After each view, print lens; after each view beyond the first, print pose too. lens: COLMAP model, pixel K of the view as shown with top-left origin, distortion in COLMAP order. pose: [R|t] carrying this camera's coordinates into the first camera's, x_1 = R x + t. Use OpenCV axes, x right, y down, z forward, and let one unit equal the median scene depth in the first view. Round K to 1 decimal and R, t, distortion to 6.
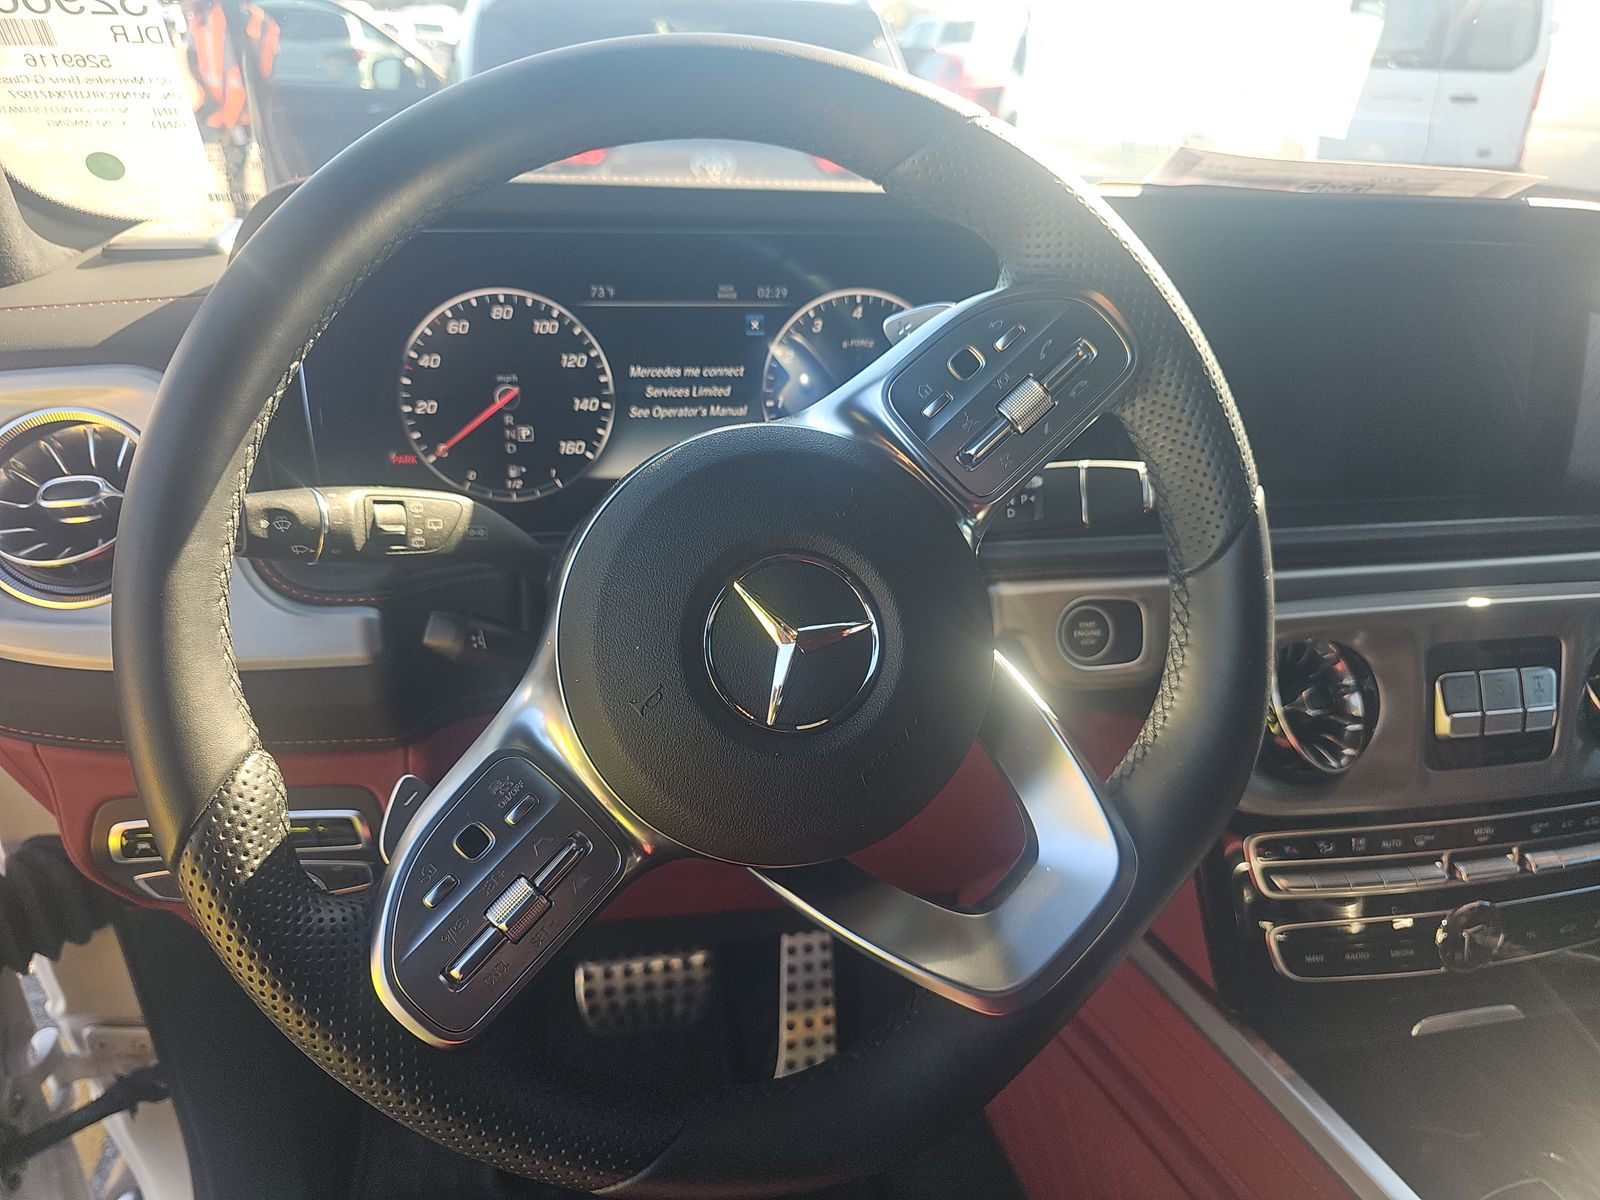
lens RADIAL K [[1054.1, 0, 809.0], [0, 1054.1, 598.3], [0, 0, 1]] dist [0.011290, -0.006943]
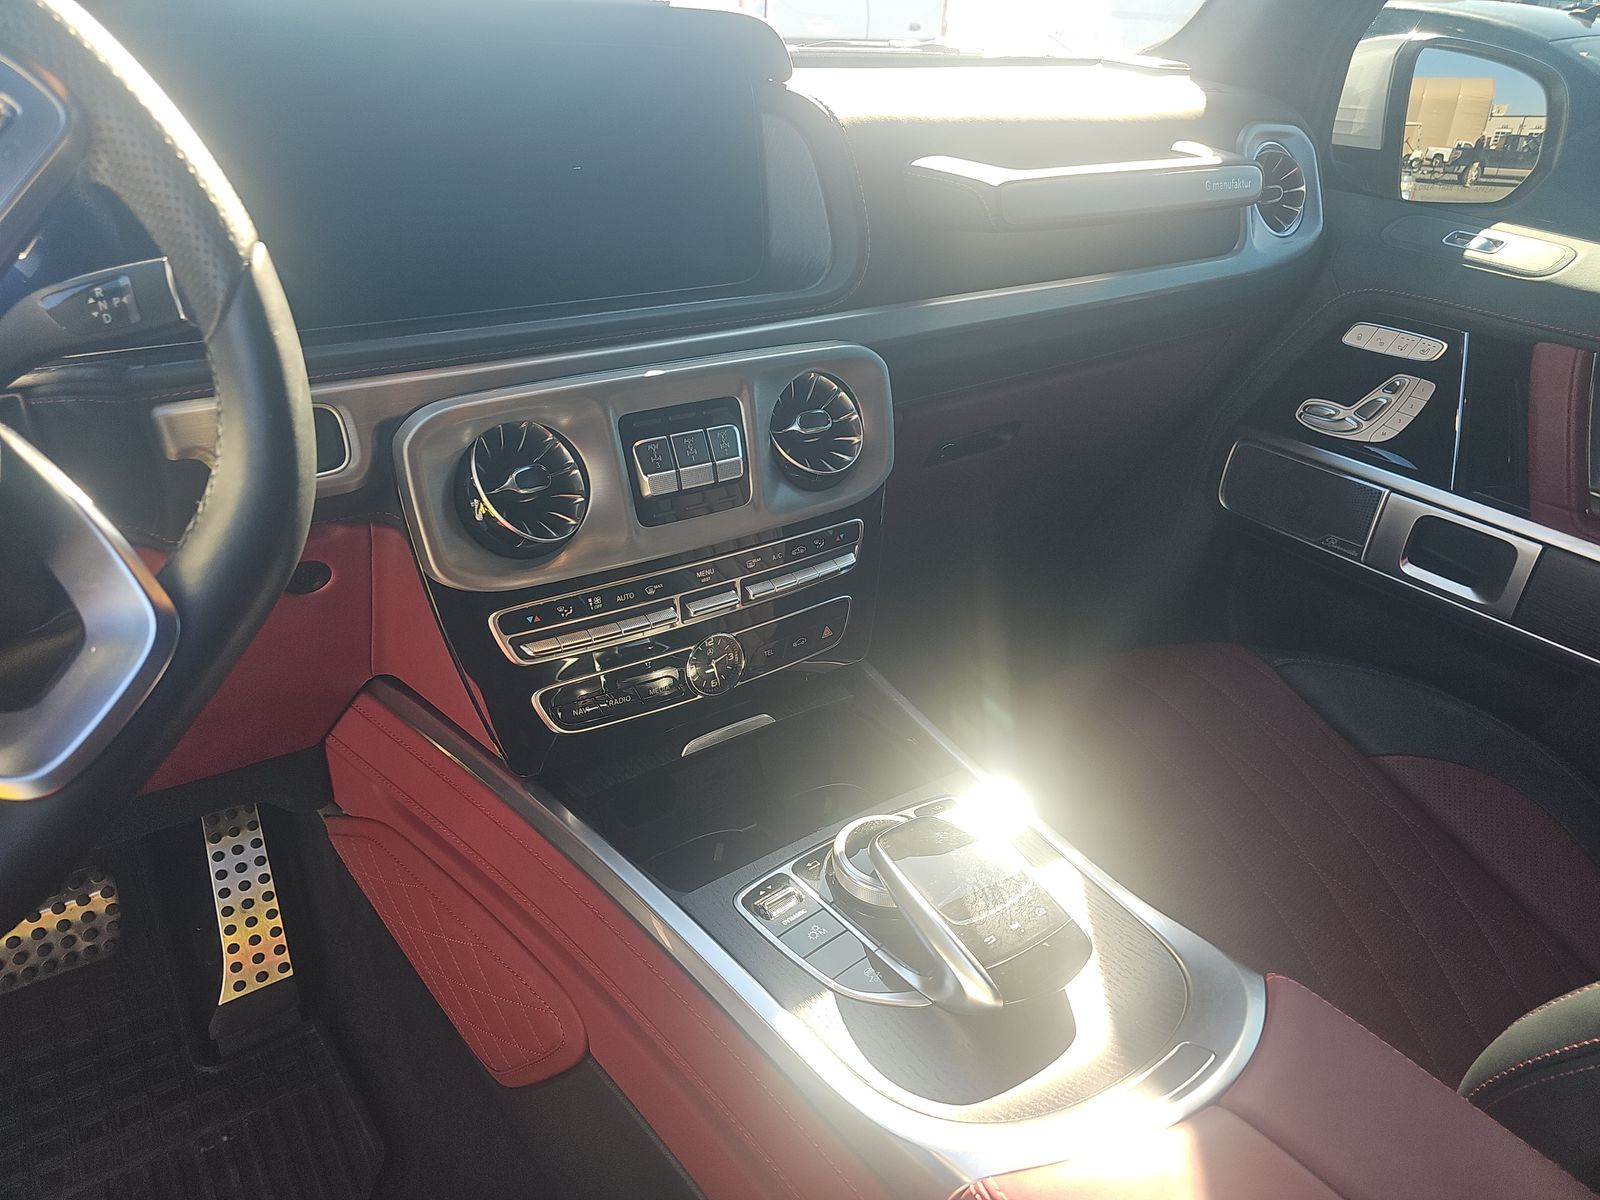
lens RADIAL K [[1054.1, 0, 794.2], [0, 1054.1, 611.0], [0, 0, 1]] dist [0.011290, -0.006943]
pose [[0.918617, -0.193985, 0.344256, 0.322299], [0.166030, 0.980054, 0.109214, 0.151859], [-0.358576, -0.043169, 0.932502, -0.119908]]
